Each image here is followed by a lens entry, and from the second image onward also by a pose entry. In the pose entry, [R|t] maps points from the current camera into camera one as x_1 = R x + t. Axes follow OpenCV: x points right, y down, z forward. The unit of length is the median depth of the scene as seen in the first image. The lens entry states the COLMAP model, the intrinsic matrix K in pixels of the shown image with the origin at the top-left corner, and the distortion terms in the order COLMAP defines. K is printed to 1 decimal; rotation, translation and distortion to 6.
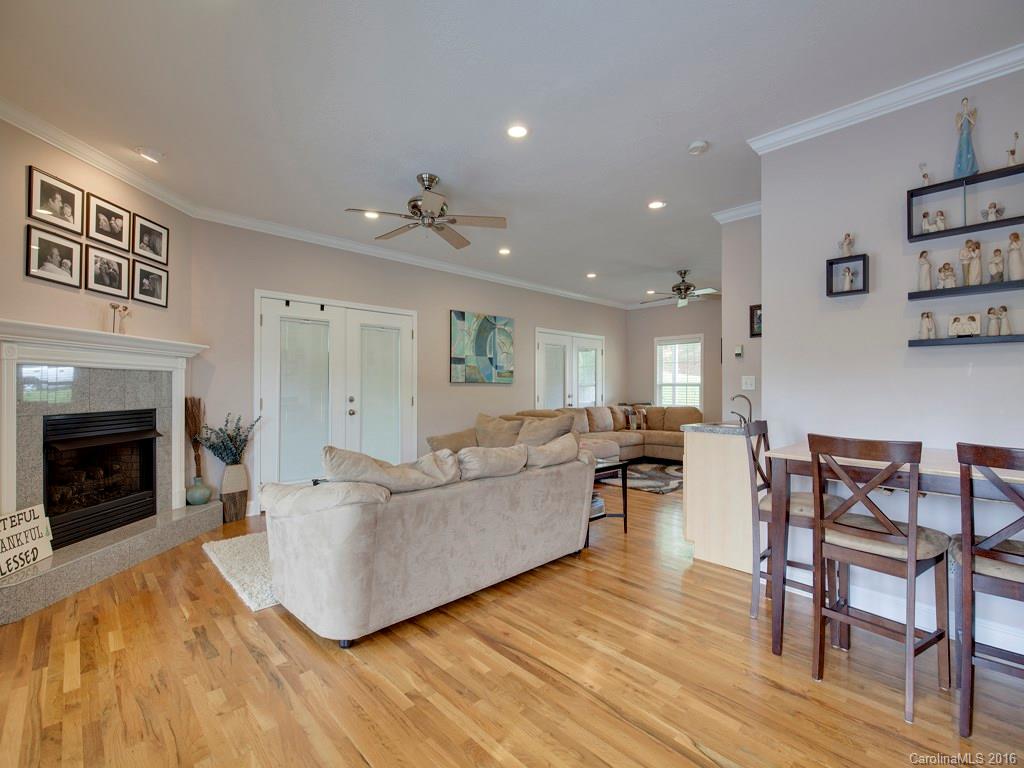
lens RADIAL K [[467.4, 0, 512.7], [0, 467.4, 386.8], [0, 0, 1]] dist [0.000094, -0.000760]
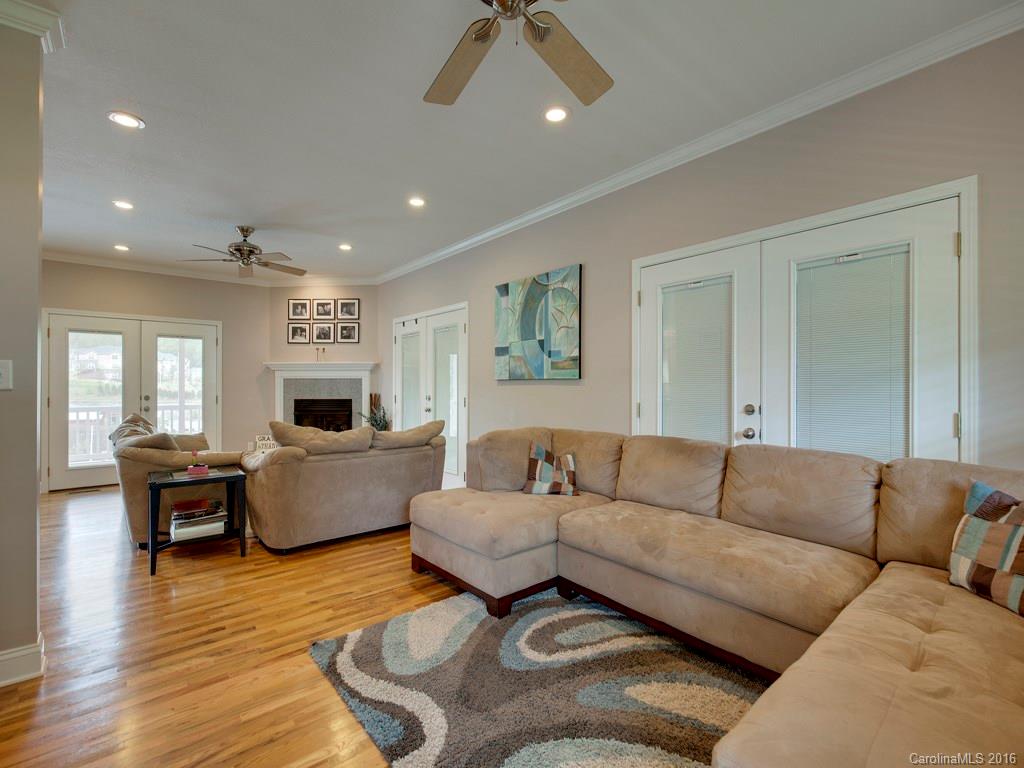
lens RADIAL K [[467.4, 0, 512.7], [0, 467.4, 386.8], [0, 0, 1]] dist [0.000094, -0.000760]
pose [[-0.064599, -0.006116, -0.997893, 0.939659], [-0.000371, 0.999981, -0.006105, 0.008367], [0.997911, -0.000024, -0.064600, 1.593572]]
